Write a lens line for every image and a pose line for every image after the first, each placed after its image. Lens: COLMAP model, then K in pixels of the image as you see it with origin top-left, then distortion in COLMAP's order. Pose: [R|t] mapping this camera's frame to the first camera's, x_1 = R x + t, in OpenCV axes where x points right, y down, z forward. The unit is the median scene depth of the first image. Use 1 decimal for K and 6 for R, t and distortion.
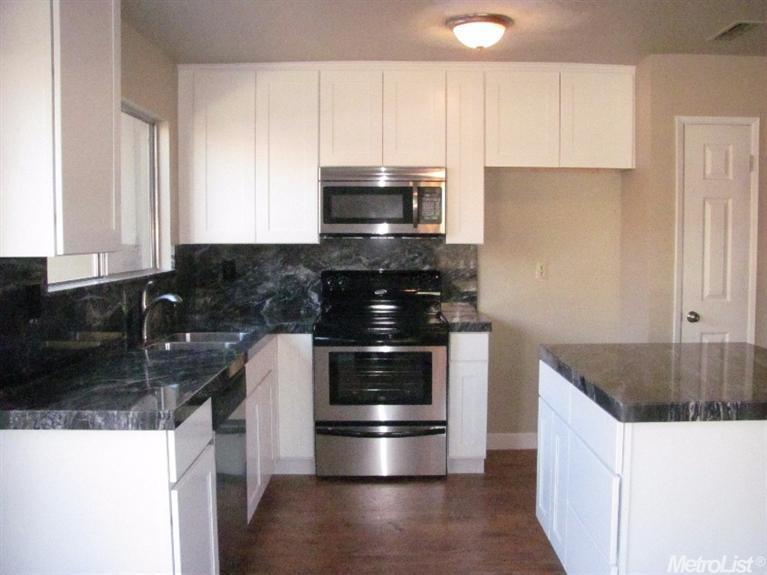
lens RADIAL K [[804.0, 0, 383.5], [0, 804.0, 287.5], [0, 0, 1]] dist [-0.209671, 0.281365]
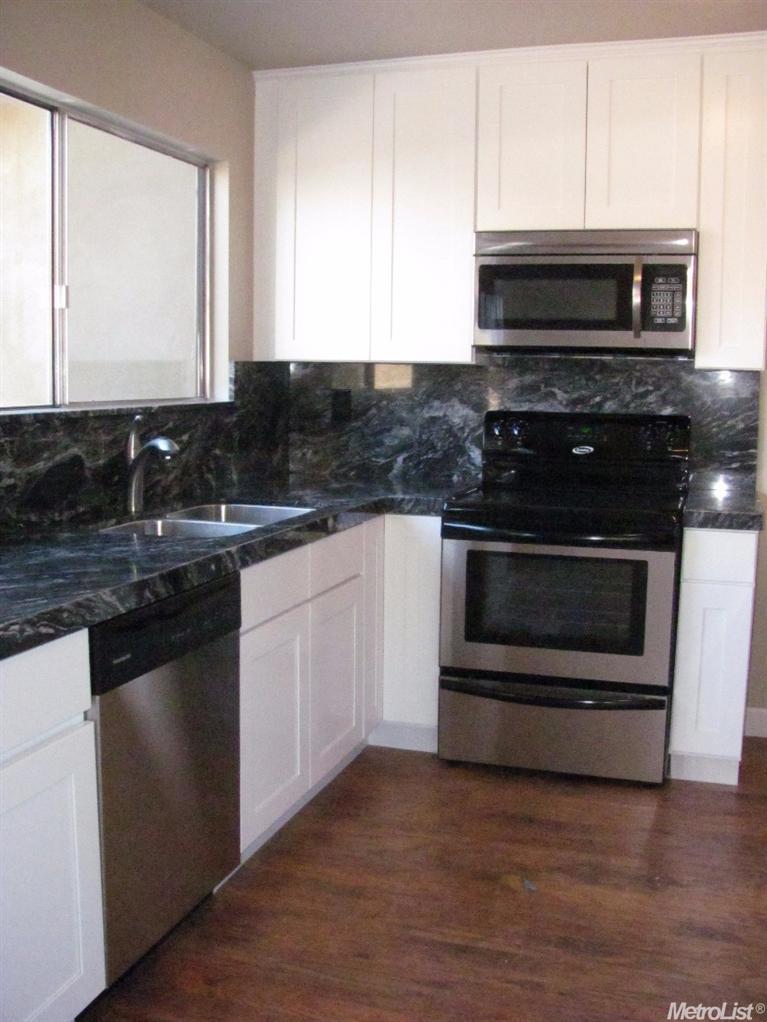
lens RADIAL K [[1071.3, 0, 384.4], [0, 1071.3, 495.9], [0, 0, 1]] dist [-0.209671, 0.281365]
pose [[0.945567, 0.050240, -0.321525, 0.115991], [-0.034961, 0.997976, 0.053121, 0.002945], [0.323543, -0.038989, 0.945410, 0.242936]]
